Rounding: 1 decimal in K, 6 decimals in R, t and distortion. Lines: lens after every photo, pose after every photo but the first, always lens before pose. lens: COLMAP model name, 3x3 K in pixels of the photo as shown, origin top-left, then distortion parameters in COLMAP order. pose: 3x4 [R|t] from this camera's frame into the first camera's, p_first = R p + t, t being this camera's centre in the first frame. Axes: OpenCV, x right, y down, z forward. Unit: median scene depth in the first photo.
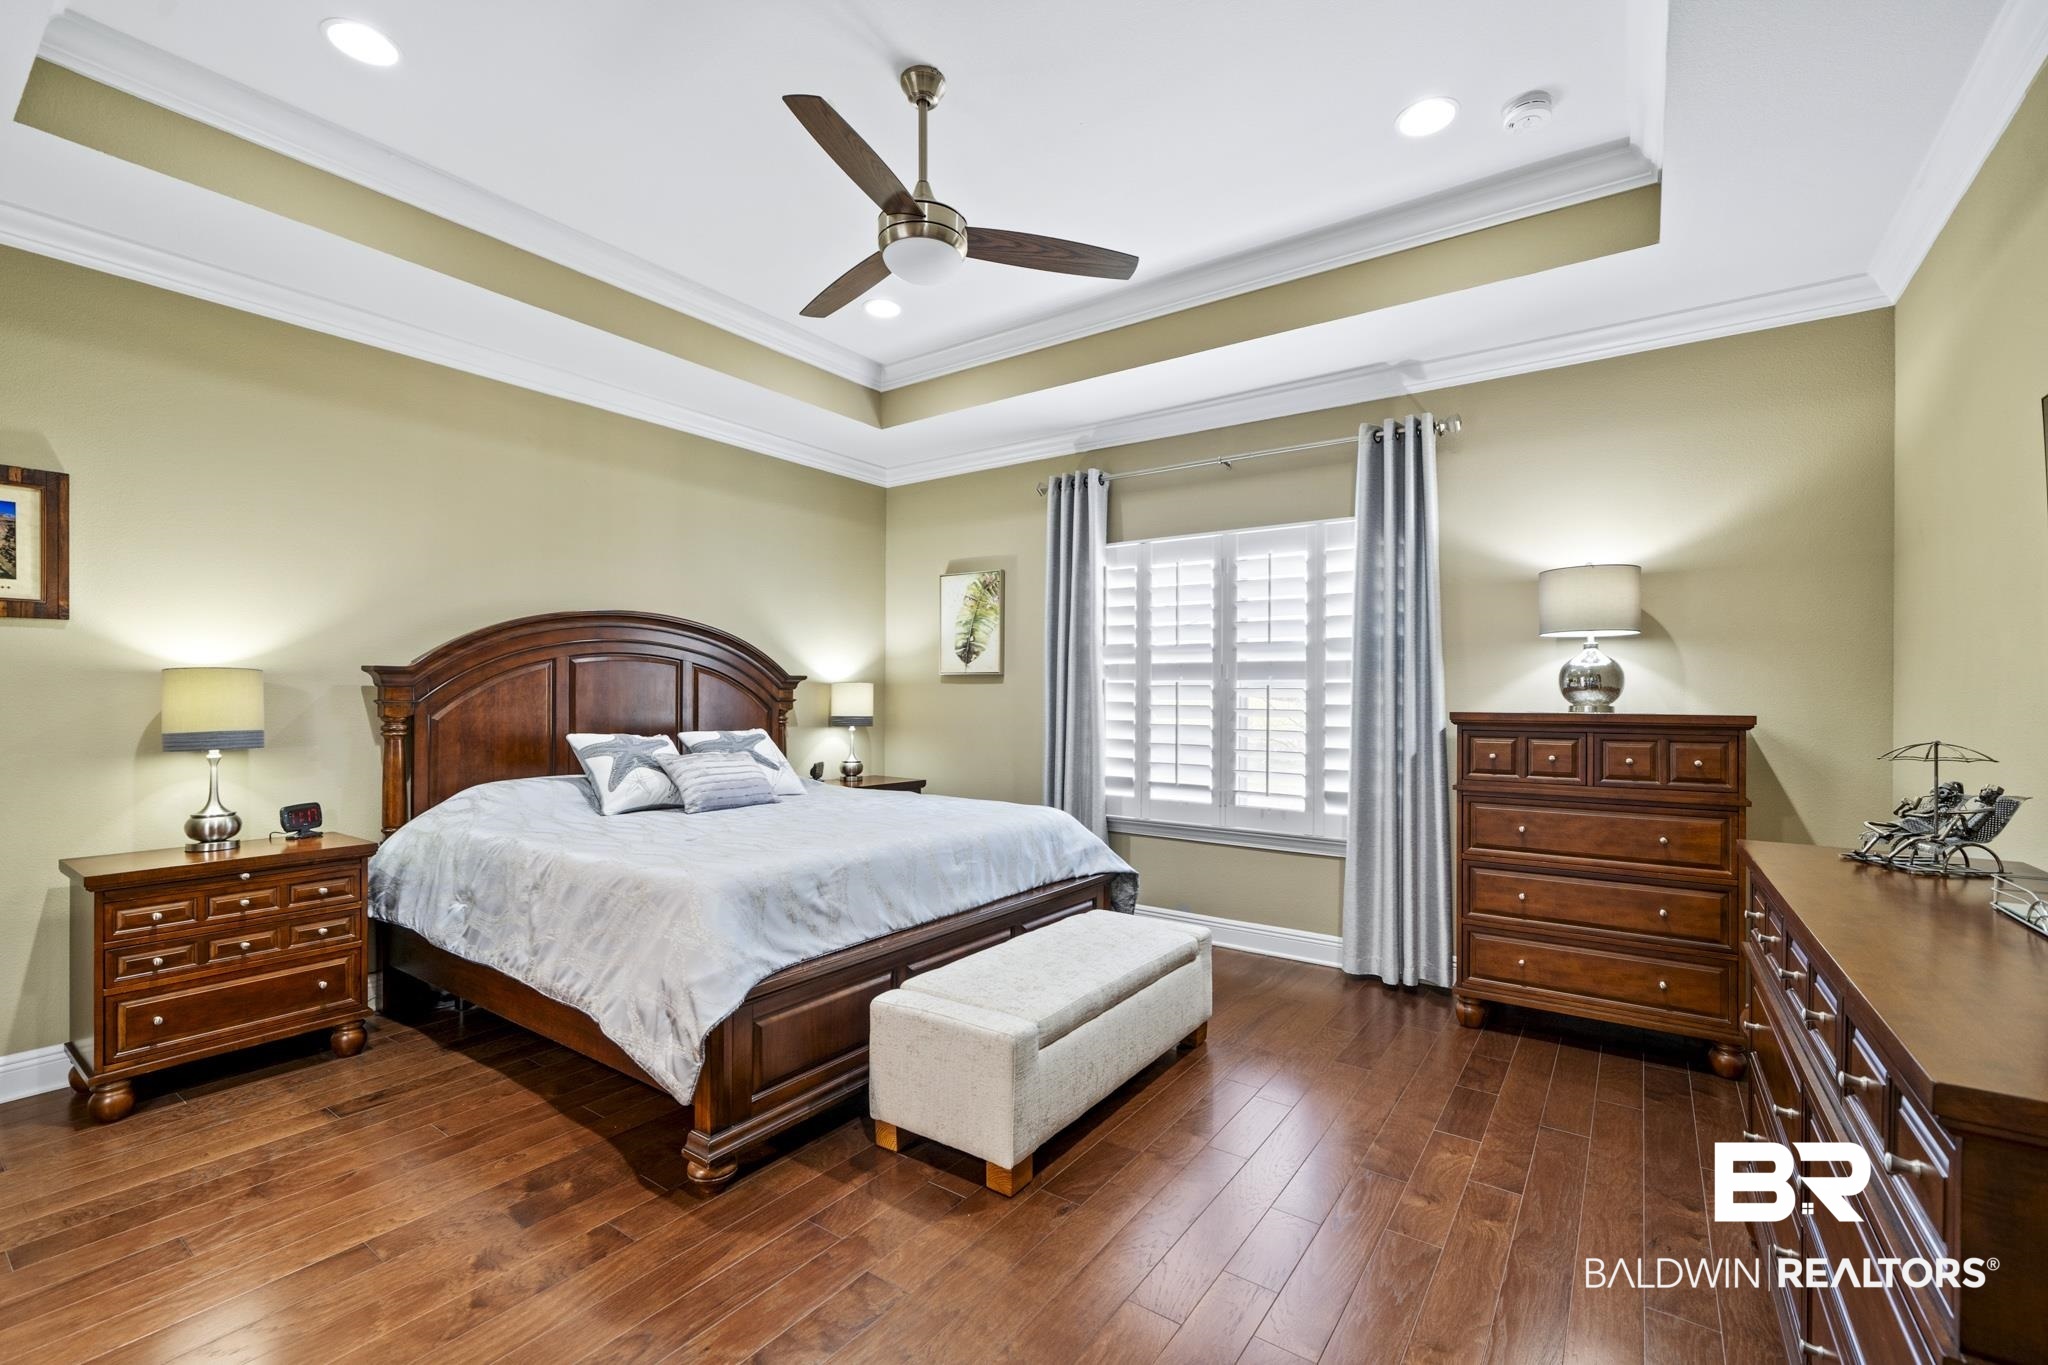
lens RADIAL K [[839.7, 0, 1024.6], [0, 839.7, 698.2], [0, 0, 1]] dist [0.000518, -0.000493]
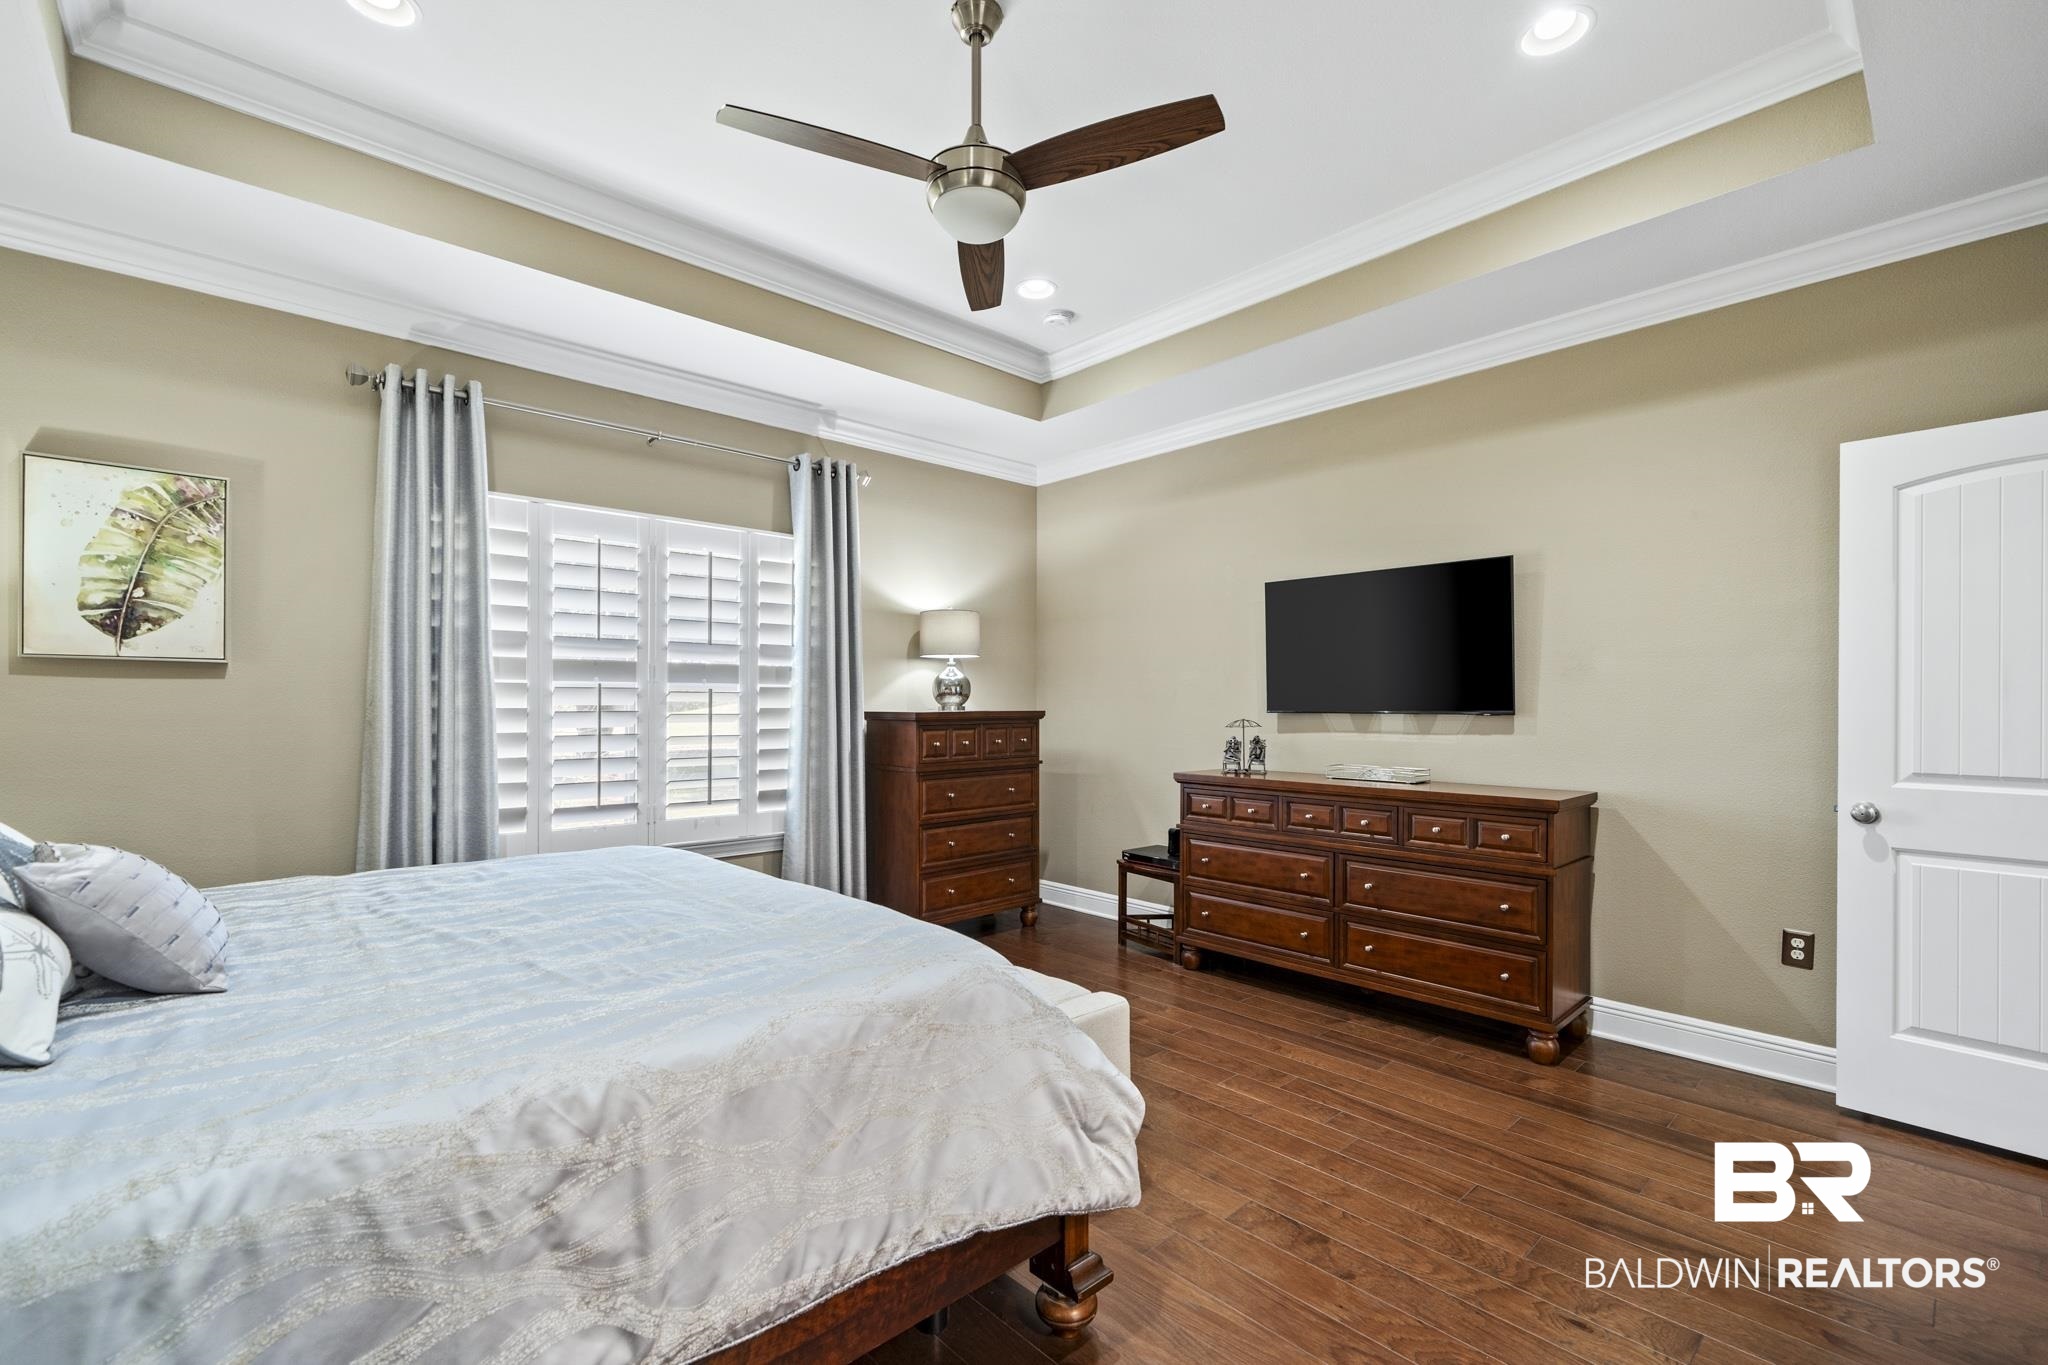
lens RADIAL K [[870.8, 0, 1024.1], [0, 870.8, 685.0], [0, 0, 1]] dist [0.002901, 0.000050]
pose [[0.236869, 0.011747, 0.971471, -0.630553], [0.000982, 0.999923, -0.012331, -0.007671], [-0.971541, 0.003875, 0.236839, 0.448222]]
